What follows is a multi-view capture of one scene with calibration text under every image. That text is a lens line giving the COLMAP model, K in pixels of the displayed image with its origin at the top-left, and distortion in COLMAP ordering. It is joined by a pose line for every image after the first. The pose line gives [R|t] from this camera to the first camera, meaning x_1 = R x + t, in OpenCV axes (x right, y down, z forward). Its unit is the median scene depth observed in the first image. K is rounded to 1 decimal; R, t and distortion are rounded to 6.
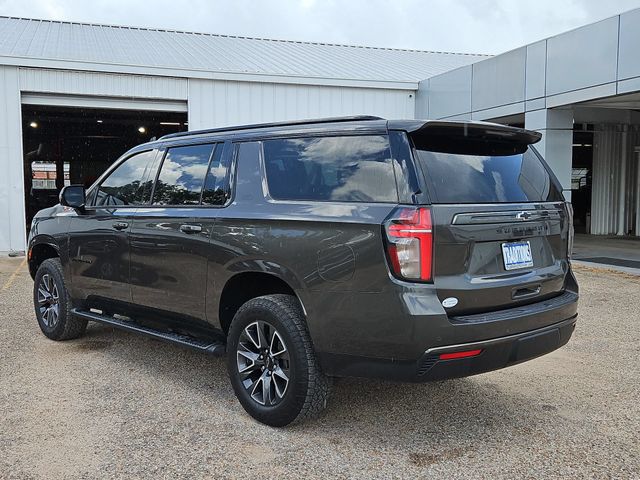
lens RADIAL K [[676.4, 0, 320.0], [0, 676.4, 240.0], [0, 0, 1]] dist [0.049322, -0.019335]
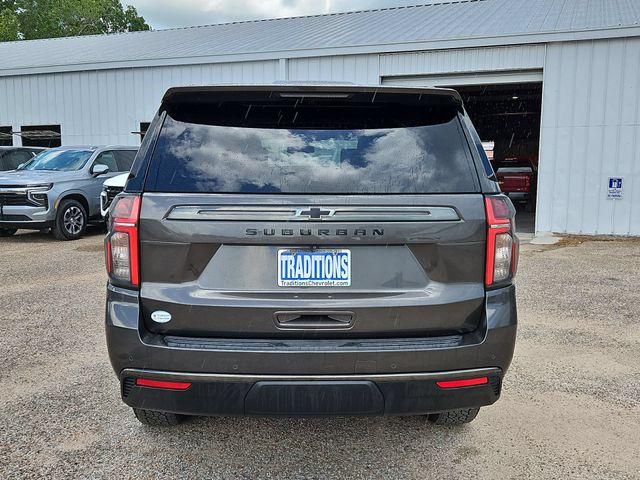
lens RADIAL K [[676.4, 0, 320.0], [0, 676.4, 240.0], [0, 0, 1]] dist [0.049322, -0.019335]
pose [[0.739406, 0.074259, -0.669152, 0.756065], [-0.051485, 0.997225, 0.053777, -0.044661], [0.671288, -0.005312, 0.741178, 0.471384]]
